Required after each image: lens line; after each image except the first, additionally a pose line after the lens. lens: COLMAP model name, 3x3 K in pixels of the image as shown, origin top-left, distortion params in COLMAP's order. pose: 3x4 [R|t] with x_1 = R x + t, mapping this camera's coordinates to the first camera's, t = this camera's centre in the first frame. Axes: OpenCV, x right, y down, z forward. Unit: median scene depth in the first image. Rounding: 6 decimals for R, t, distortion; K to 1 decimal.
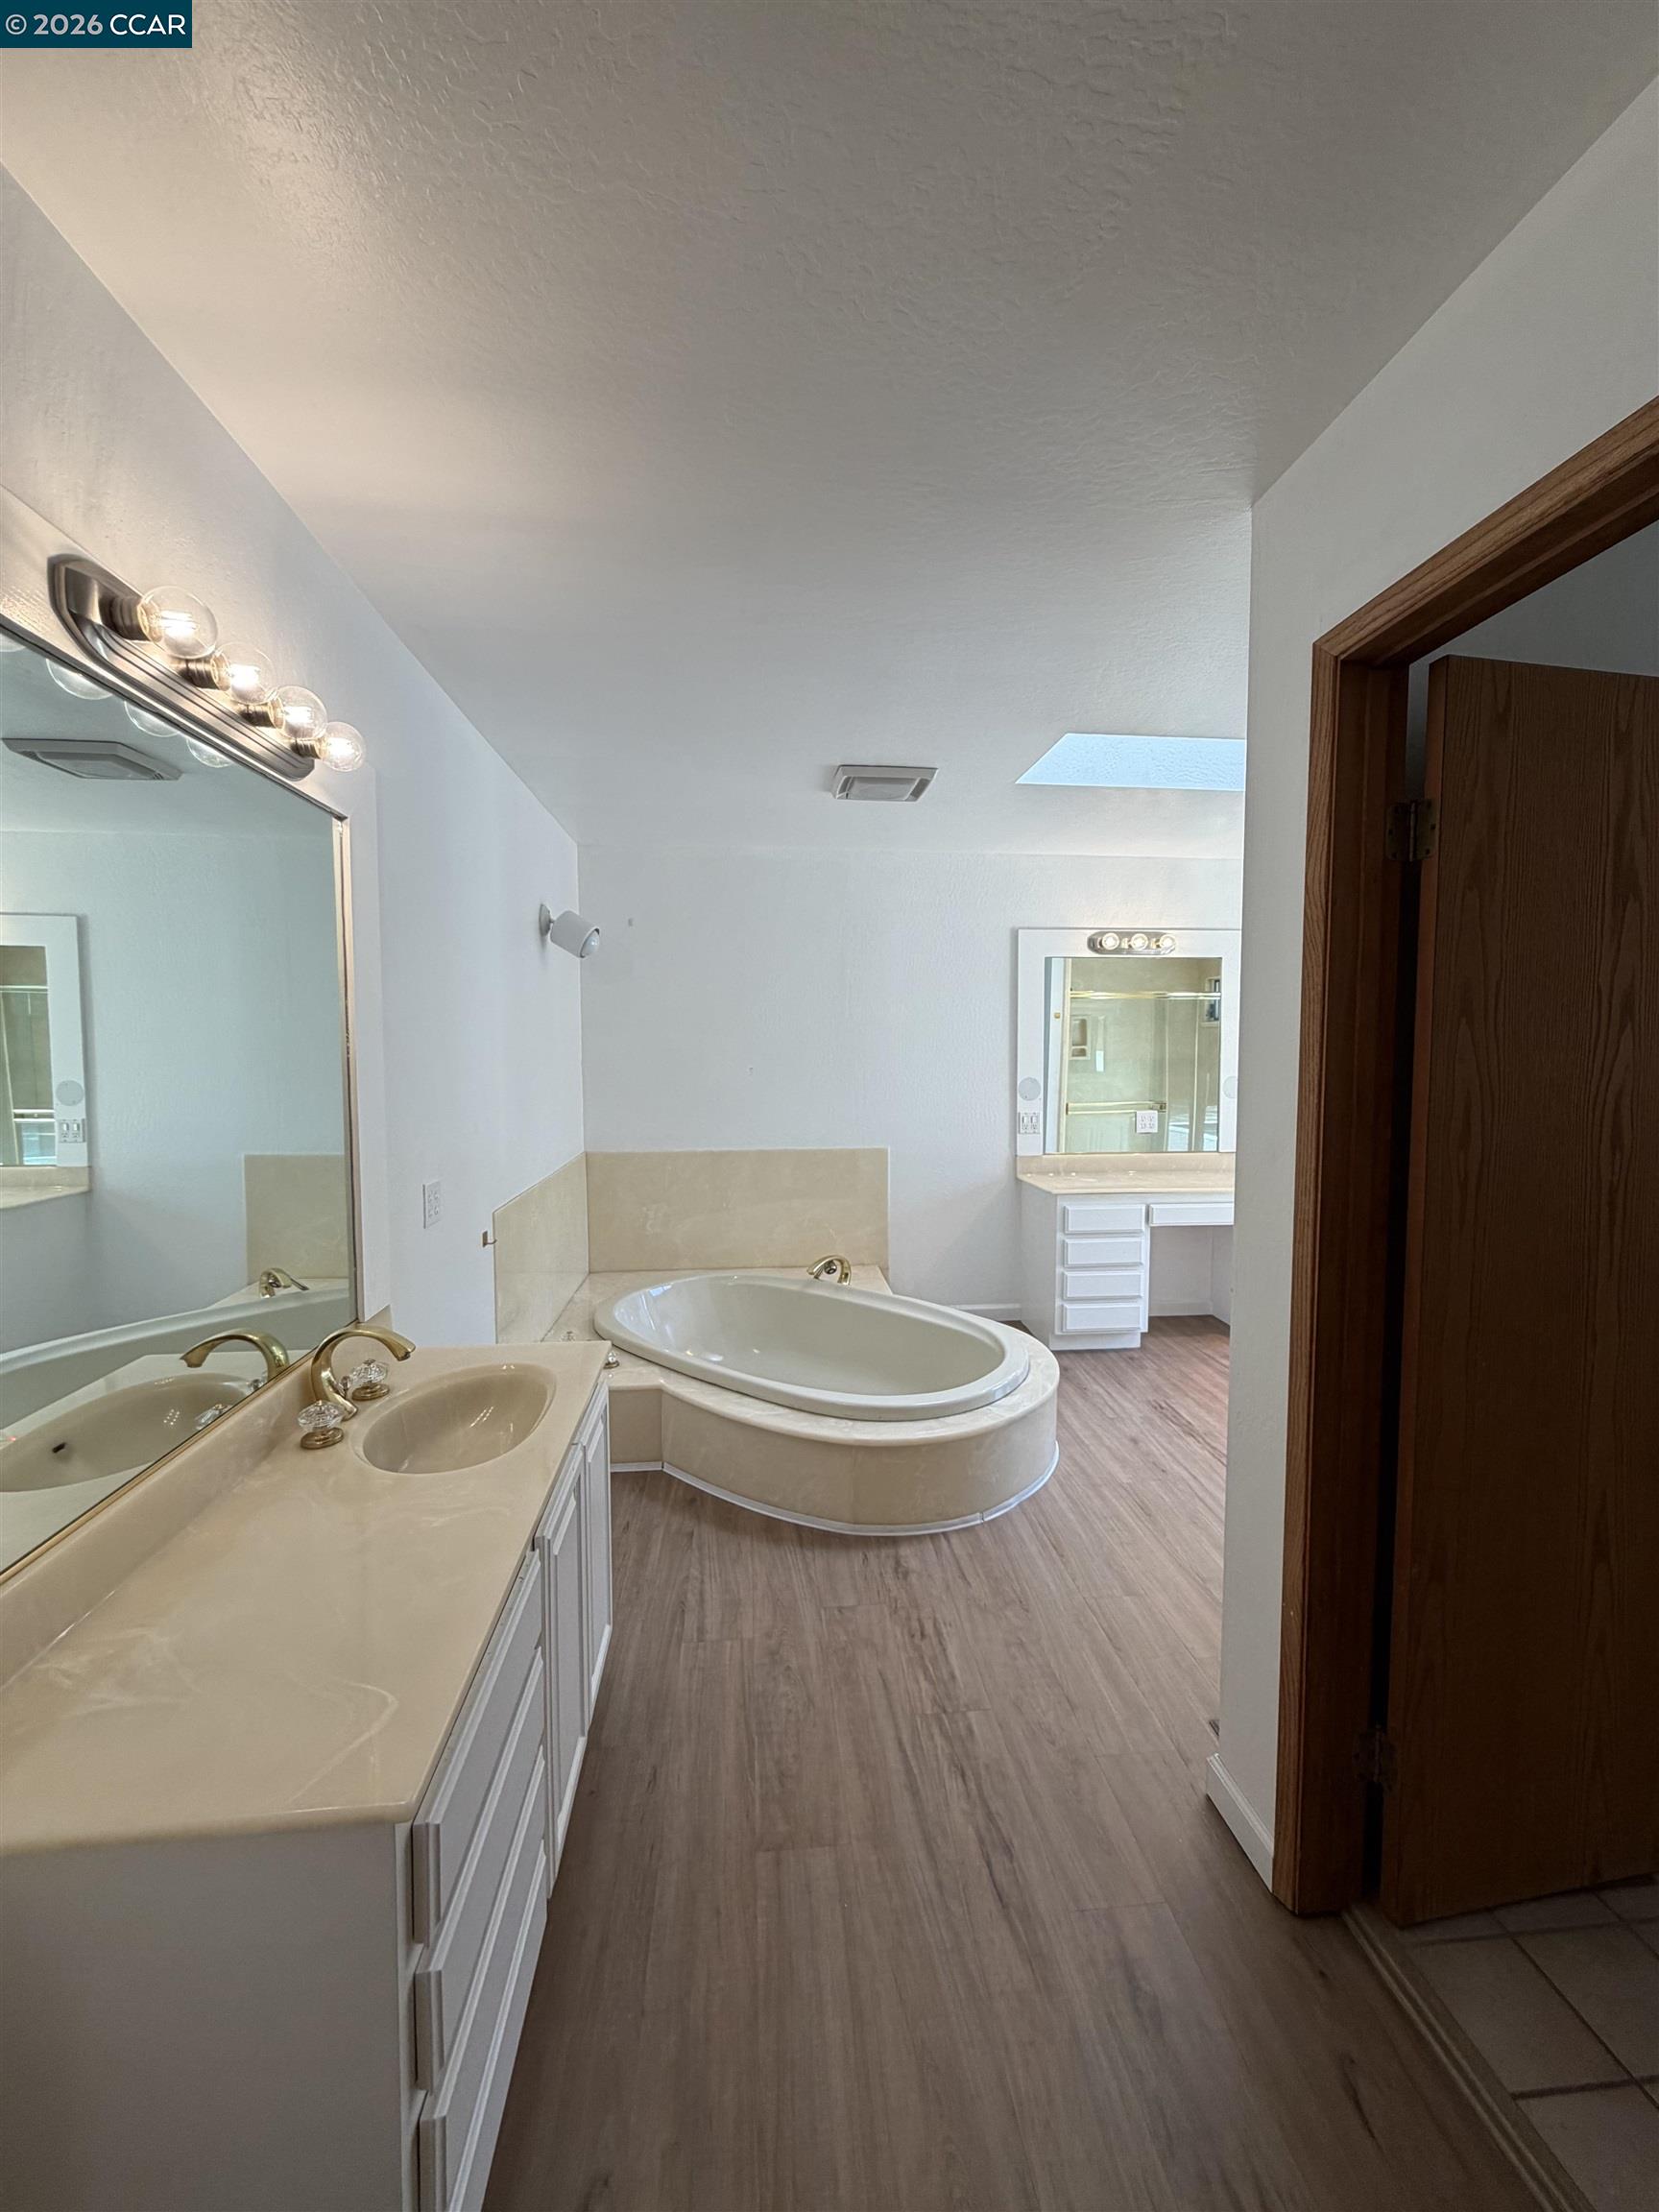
lens RADIAL K [[877.8, 0, 828.7], [0, 877.8, 1097.8], [0, 0, 1]] dist [-0.001634, 0.000213]
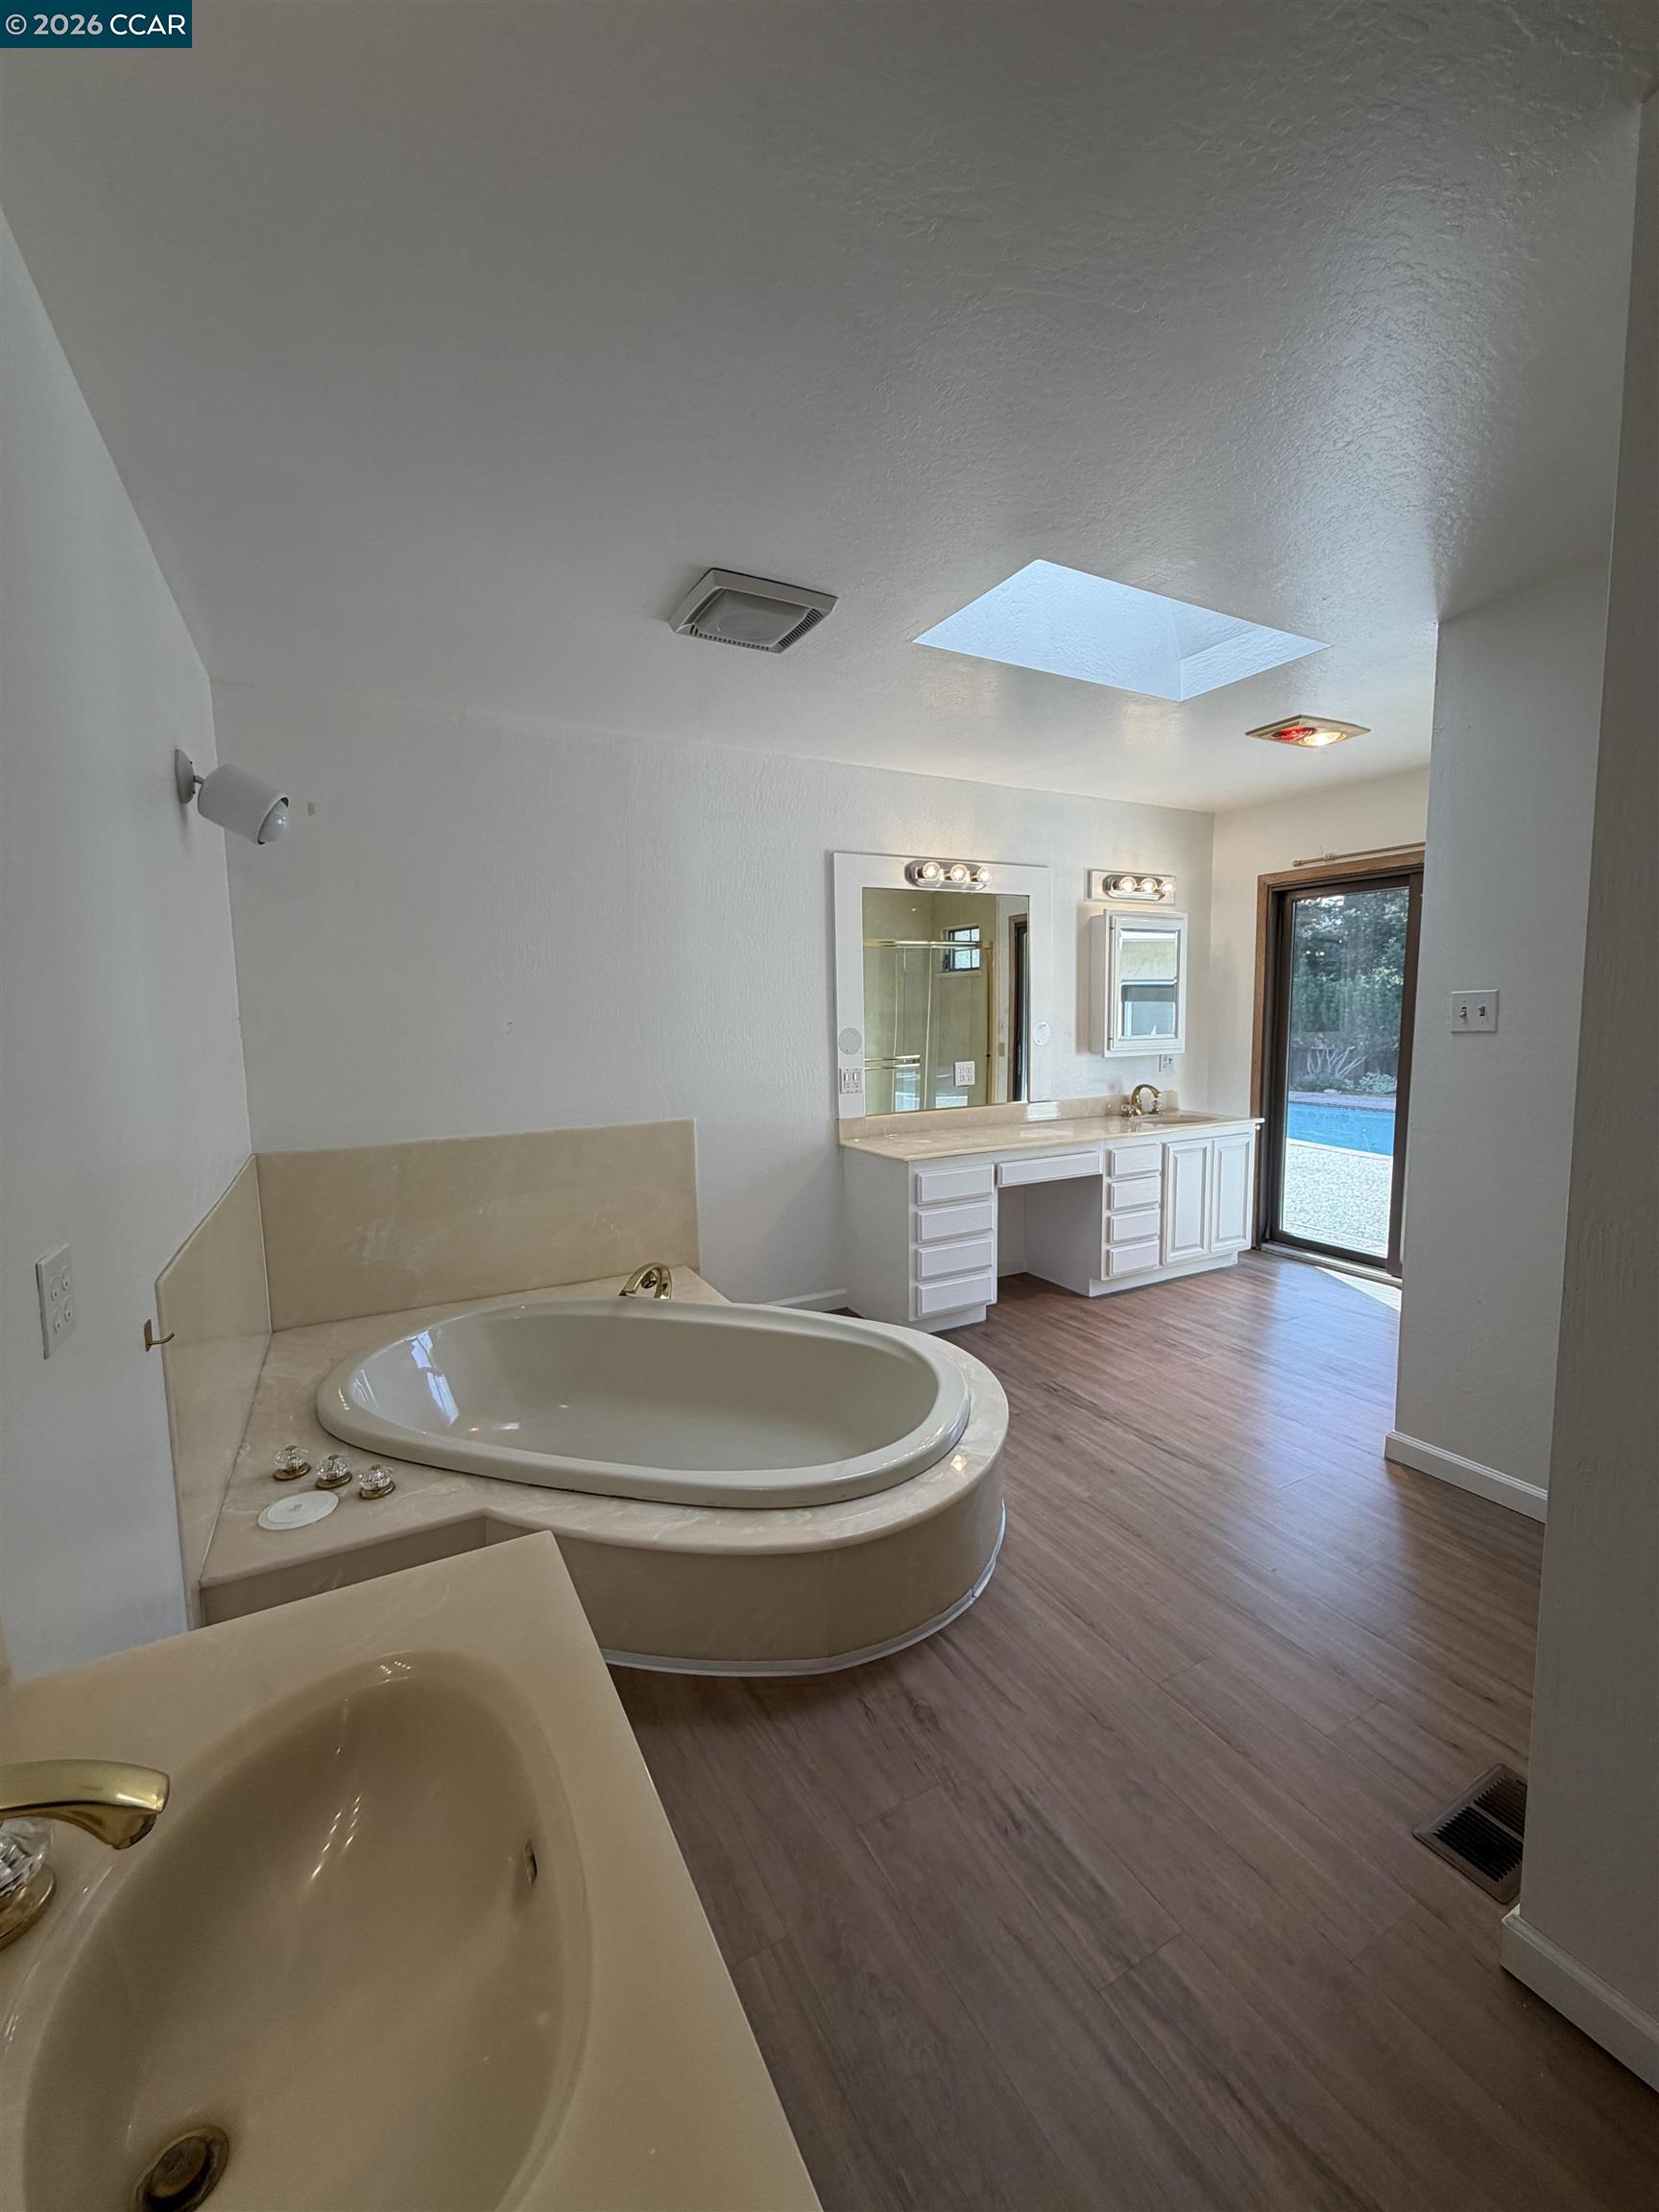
lens RADIAL K [[877.8, 0, 828.7], [0, 877.8, 1097.8], [0, 0, 1]] dist [-0.001634, 0.000213]
pose [[0.921052, -0.052741, 0.385853, -0.143304], [0.036693, 0.998132, 0.048843, 0.003240], [-0.387708, -0.030829, 0.921266, 0.241148]]
